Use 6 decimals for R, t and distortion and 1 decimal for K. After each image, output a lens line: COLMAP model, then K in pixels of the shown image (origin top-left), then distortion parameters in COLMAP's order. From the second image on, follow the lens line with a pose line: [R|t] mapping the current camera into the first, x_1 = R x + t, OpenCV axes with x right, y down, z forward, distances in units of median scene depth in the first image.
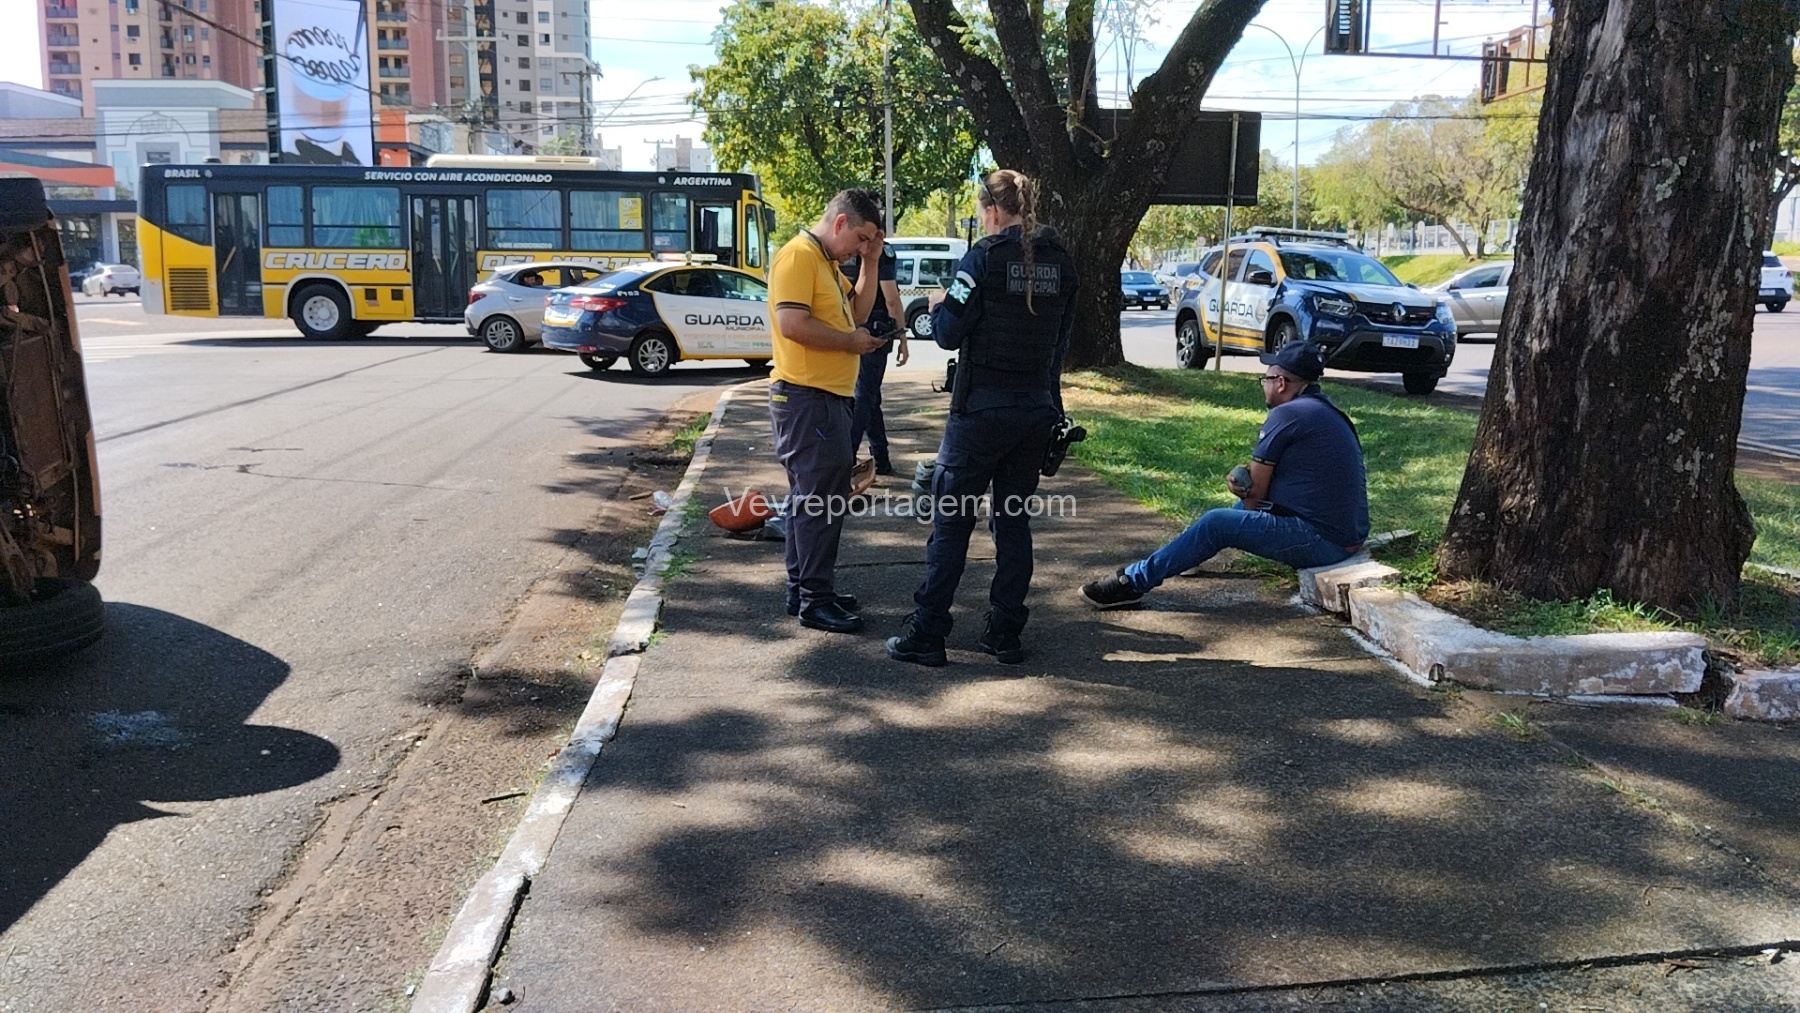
lens RADIAL K [[1463.8, 0, 899.0], [0, 1463.8, 518.7], [0, 0, 1]] dist [0.093170, -0.185927]
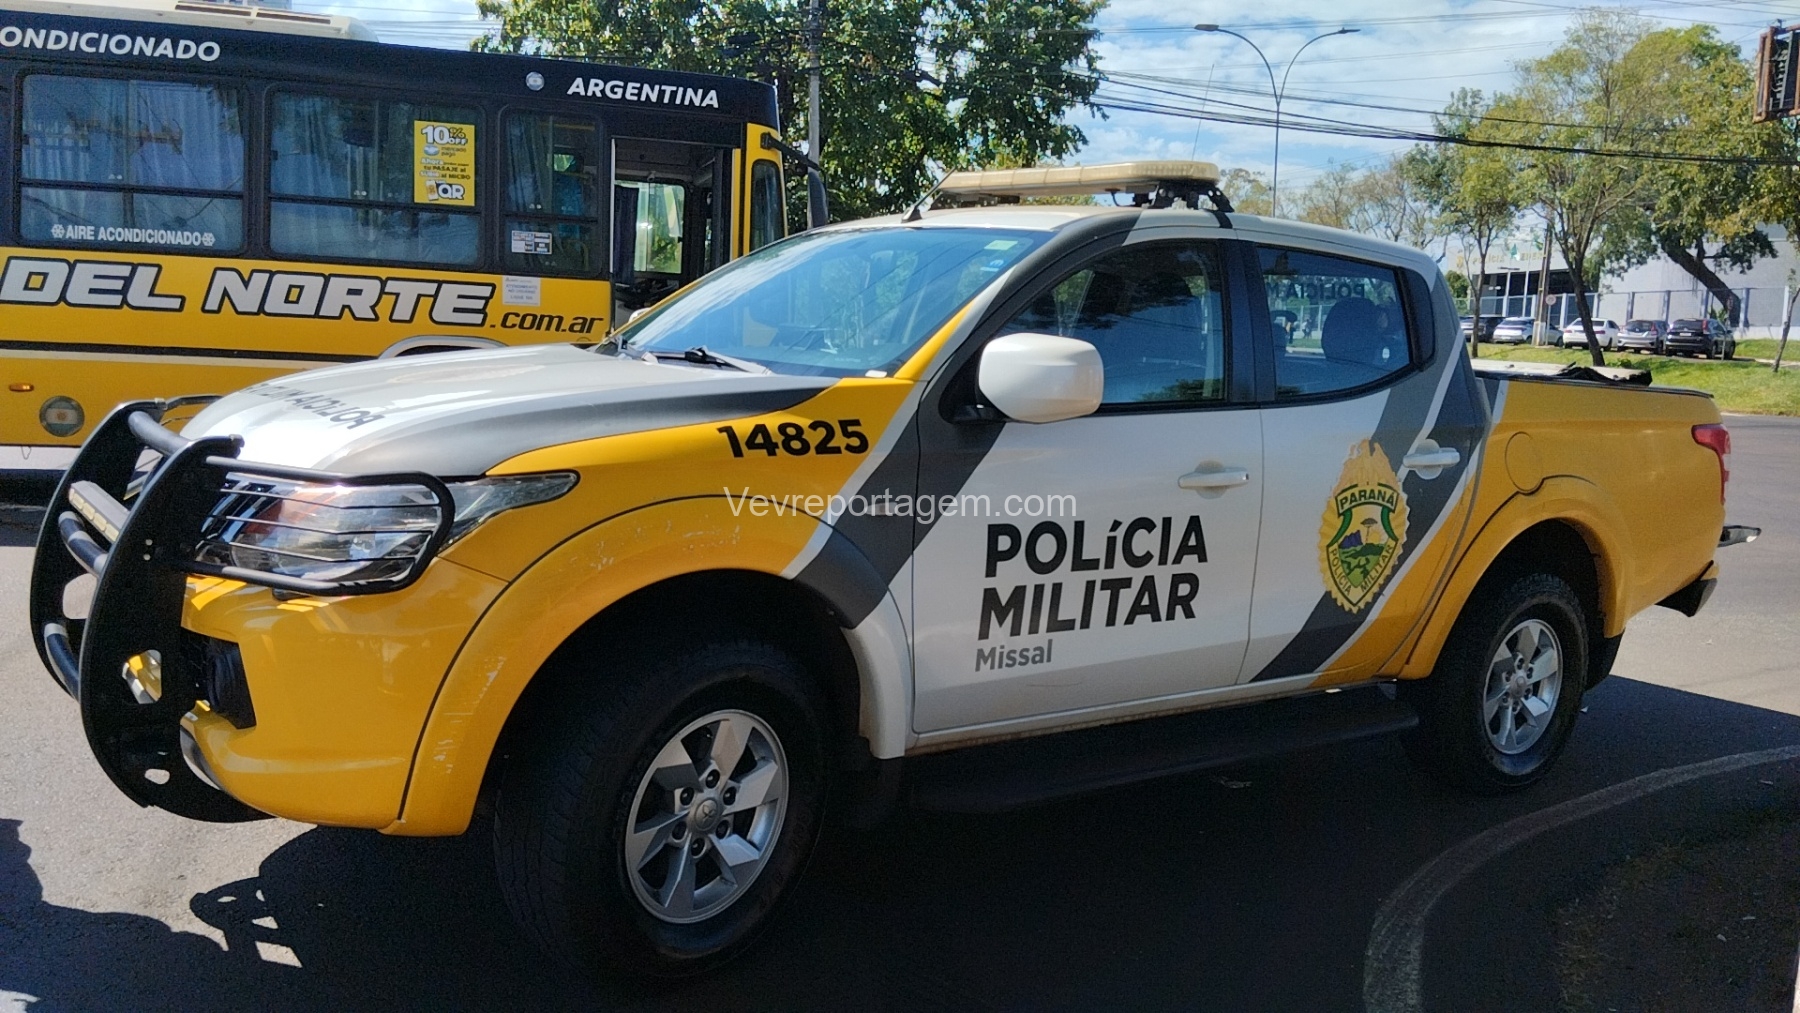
lens RADIAL K [[1470.9, 0, 900.0], [0, 1470.9, 506.5], [0, 0, 1]] dist [0.088370, -0.178395]
pose [[0.982507, 0.019803, 0.185169, -0.144715], [-0.012909, 0.999180, -0.038364, -0.114461], [-0.185777, 0.035303, 0.981958, 0.649205]]
